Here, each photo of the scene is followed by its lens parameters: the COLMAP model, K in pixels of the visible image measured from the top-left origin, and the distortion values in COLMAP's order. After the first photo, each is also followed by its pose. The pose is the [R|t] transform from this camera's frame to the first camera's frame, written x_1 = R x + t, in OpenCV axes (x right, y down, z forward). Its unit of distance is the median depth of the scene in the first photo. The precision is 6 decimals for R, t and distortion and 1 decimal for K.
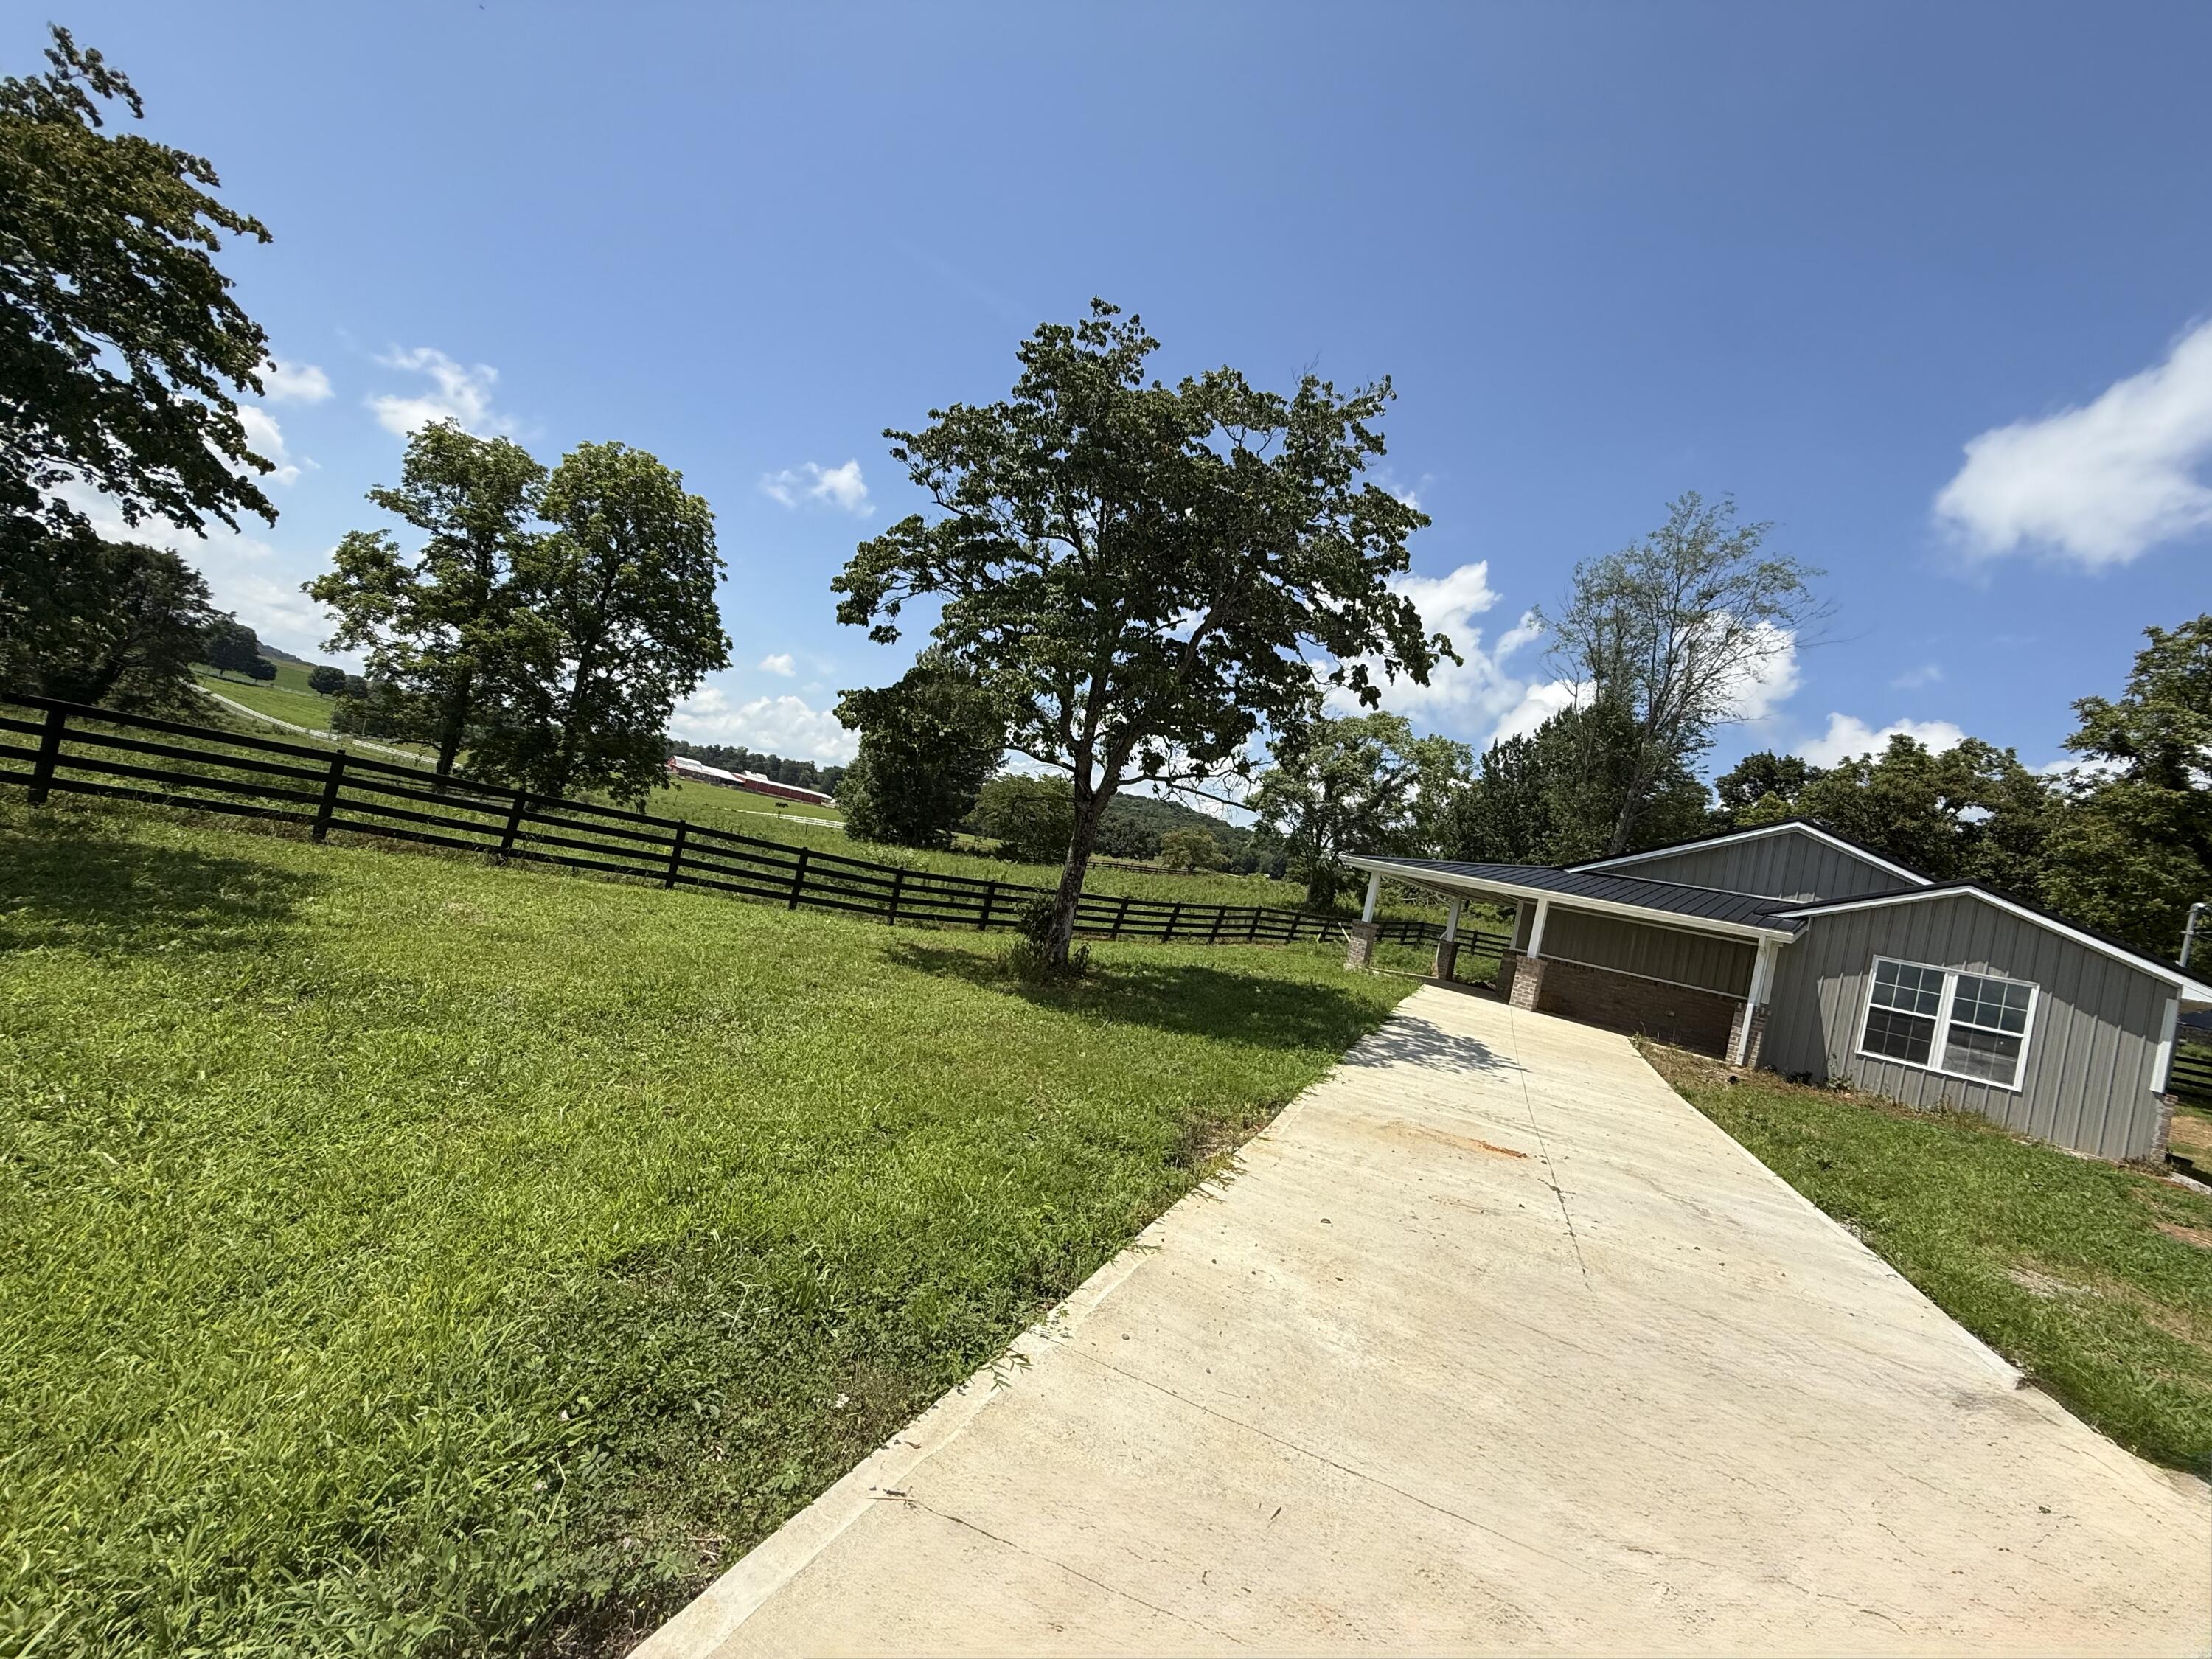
lens RADIAL K [[881.7, 0, 1099.4], [0, 881.7, 826.4], [0, 0, 1]] dist [0.000134, 0.000252]
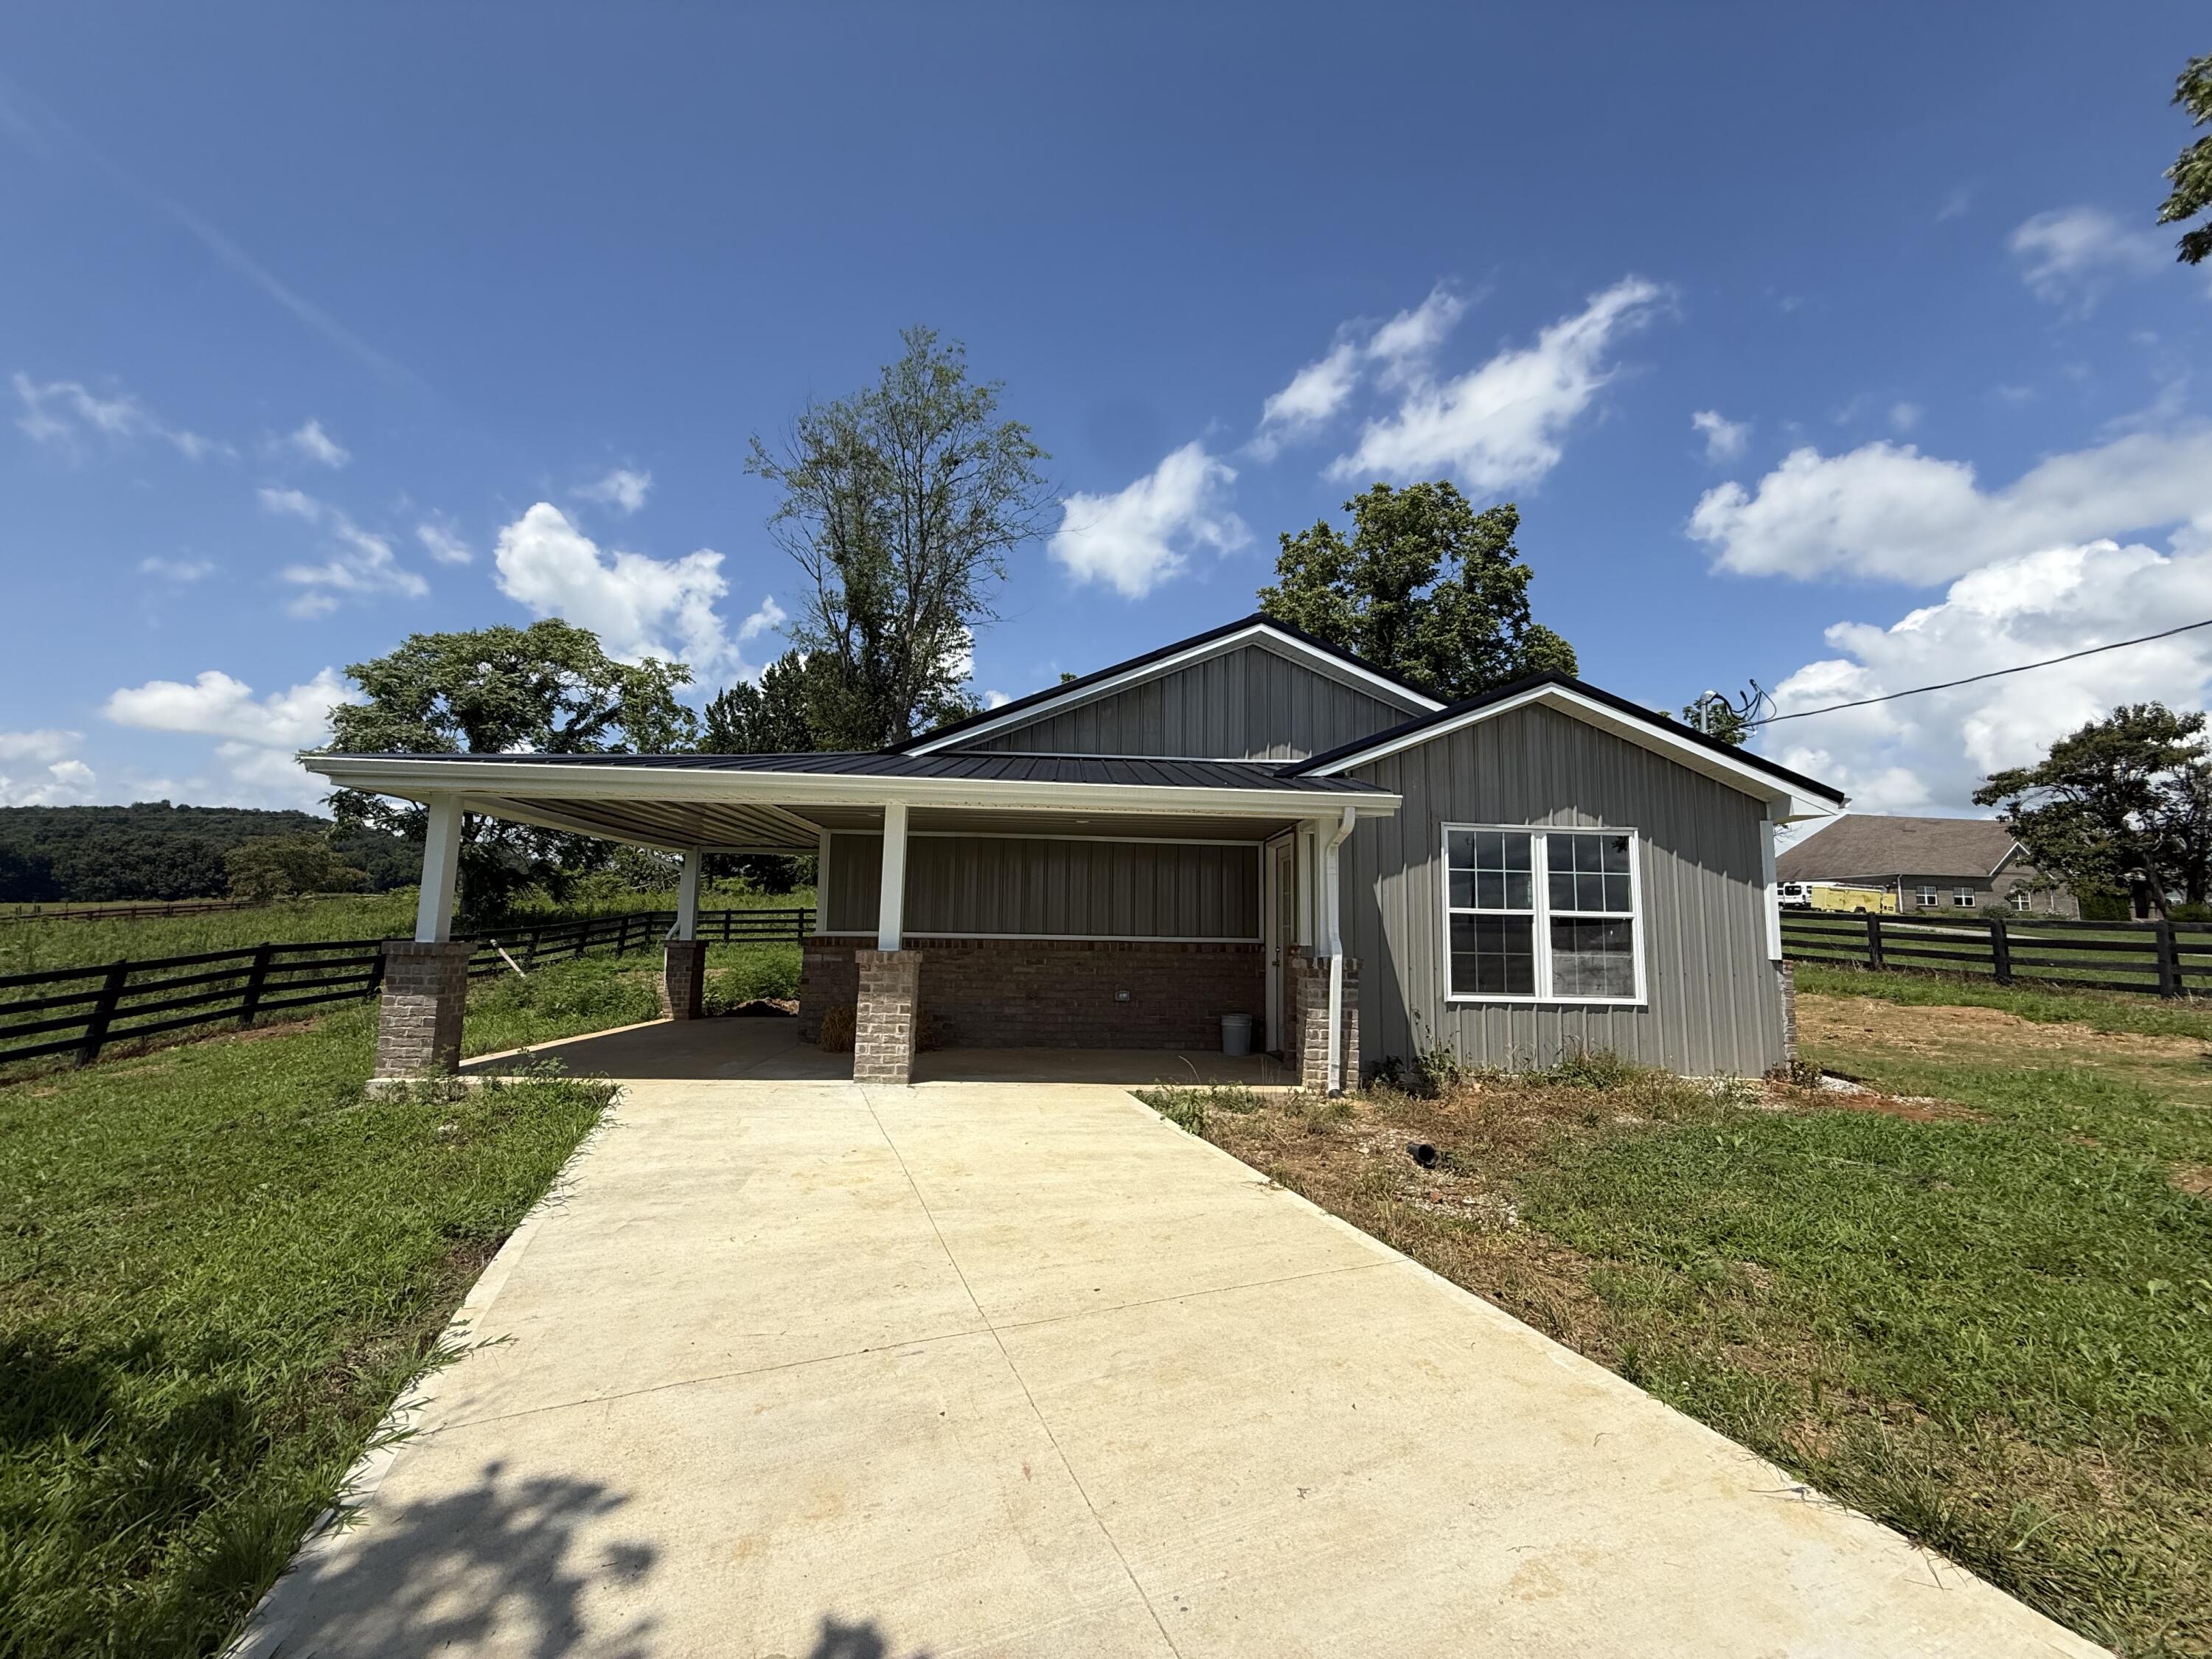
lens RADIAL K [[909.9, 0, 1104.6], [0, 909.9, 816.6], [0, 0, 1]] dist [-0.000046, -0.000026]
pose [[0.681905, -0.110383, 0.723064, 0.418204], [0.099213, 0.993370, 0.058083, 0.117397], [-0.724681, 0.032131, 0.688335, 1.018437]]
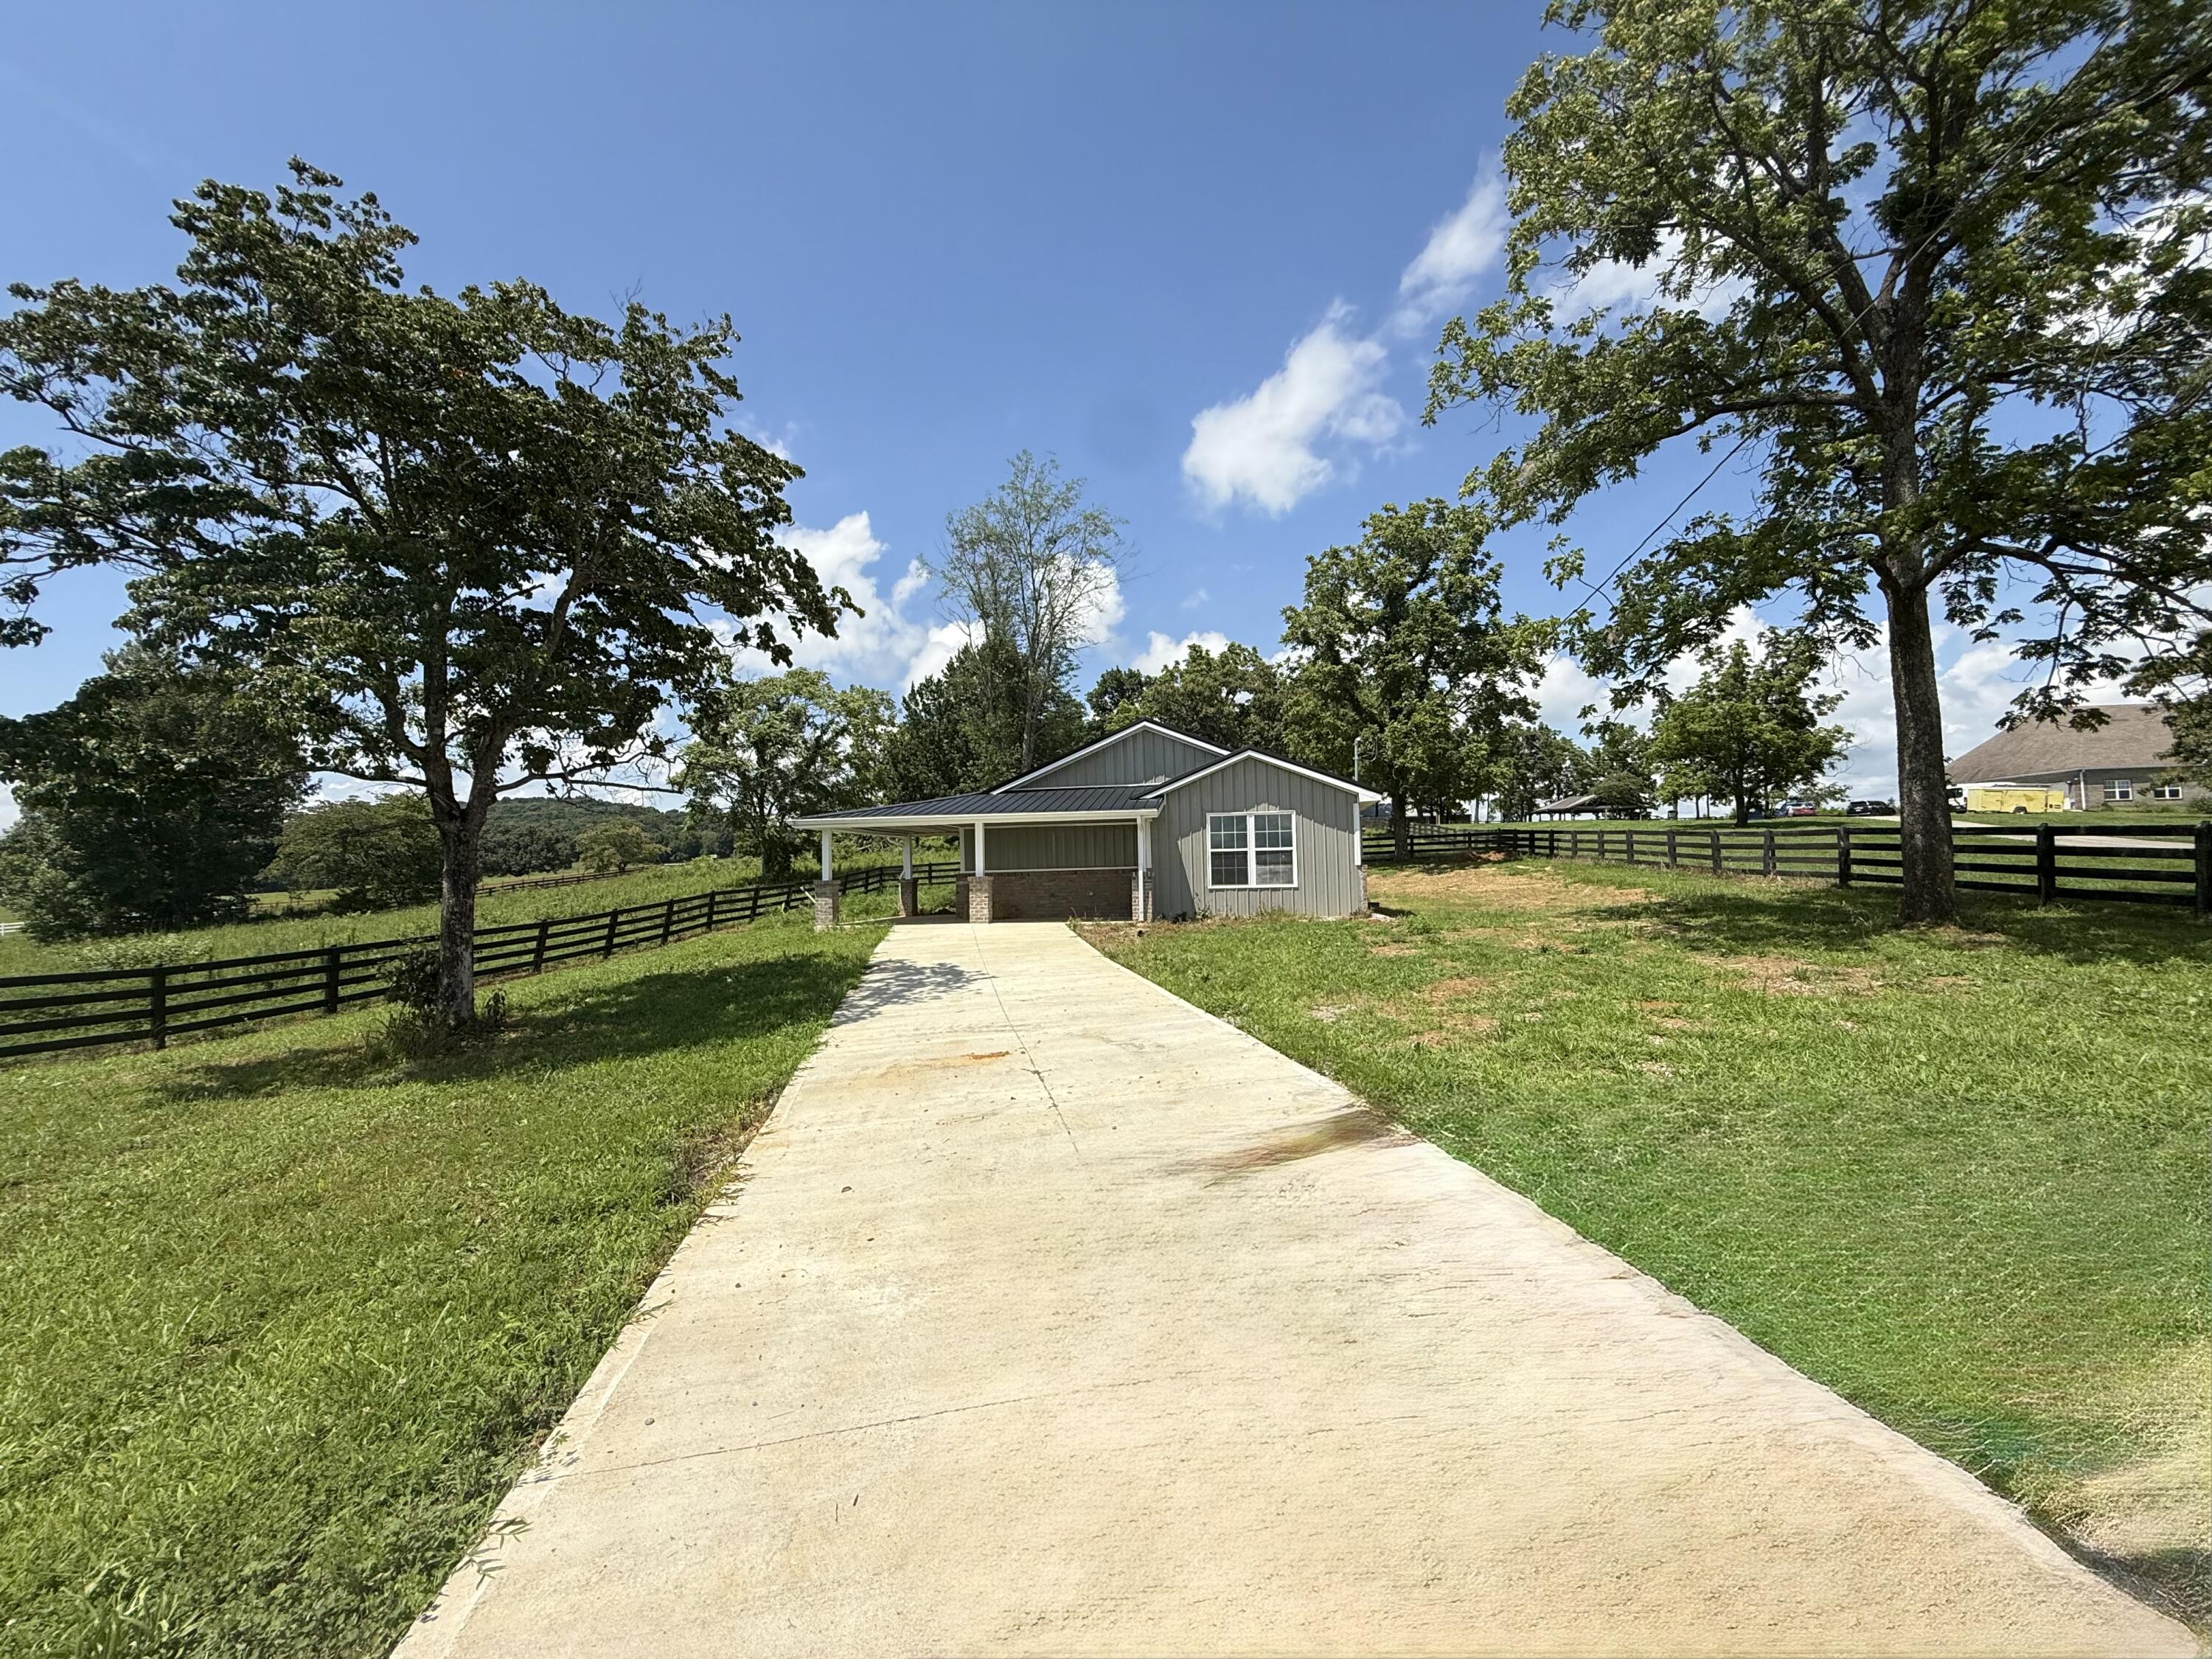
lens RADIAL K [[883.7, 0, 1099.7], [0, 883.7, 823.5], [0, 0, 1]] dist [0.000408, -0.000168]
pose [[0.802295, -0.203488, 0.561173, 0.004039], [0.177473, 0.978905, 0.101235, -0.002040], [-0.569935, 0.018372, 0.821484, 0.004643]]
